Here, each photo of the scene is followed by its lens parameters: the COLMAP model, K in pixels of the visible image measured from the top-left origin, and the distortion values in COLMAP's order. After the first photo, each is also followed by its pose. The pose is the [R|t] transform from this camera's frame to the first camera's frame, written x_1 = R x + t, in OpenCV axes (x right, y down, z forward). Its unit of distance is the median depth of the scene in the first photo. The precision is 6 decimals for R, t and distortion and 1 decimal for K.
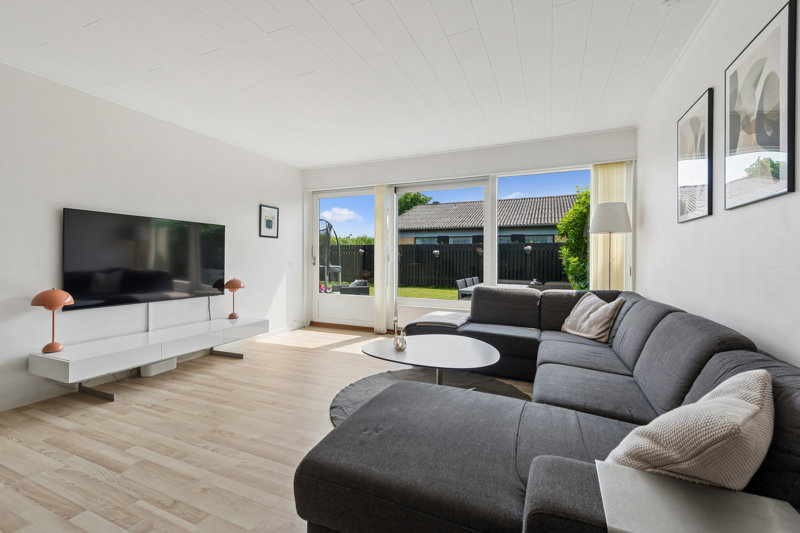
lens RADIAL K [[340.0, 0, 401.4], [0, 340.0, 259.4], [0, 0, 1]] dist [0.010315, -0.001282]
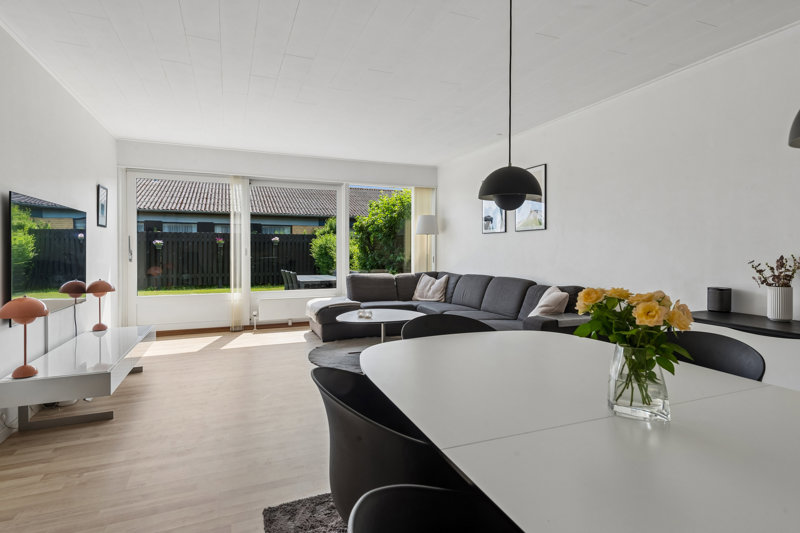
lens RADIAL K [[418.0, 0, 402.9], [0, 418.0, 261.1], [0, 0, 1]] dist [0.024051, -0.000425]
pose [[0.690832, -0.025113, 0.722579, -0.772898], [0.006497, 0.999572, 0.028527, -0.012431], [-0.722986, -0.015013, 0.690700, -0.202088]]
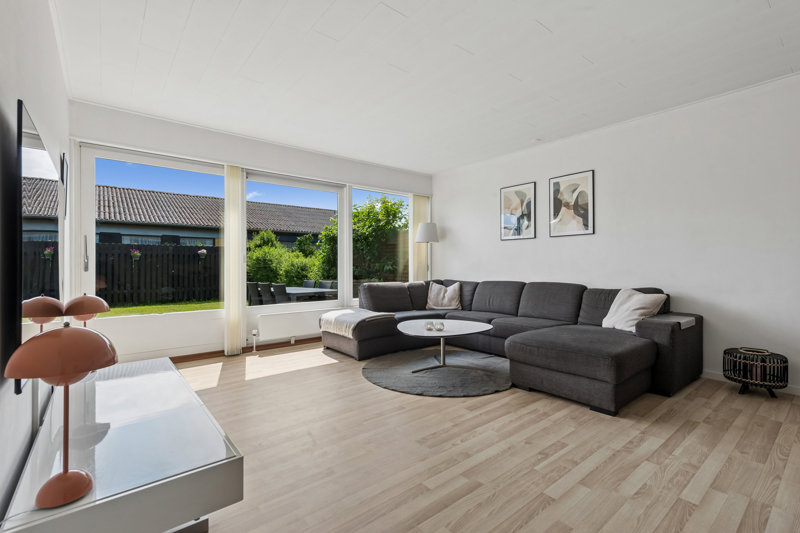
lens RADIAL K [[363.4, 0, 401.0], [0, 363.4, 269.2], [0, 0, 1]] dist [0.017809, -0.000604]
pose [[0.455619, -0.017468, 0.890003, -0.830929], [0.010919, 0.999842, 0.014034, 0.015796], [-0.890108, 0.003324, 0.455738, 0.350126]]
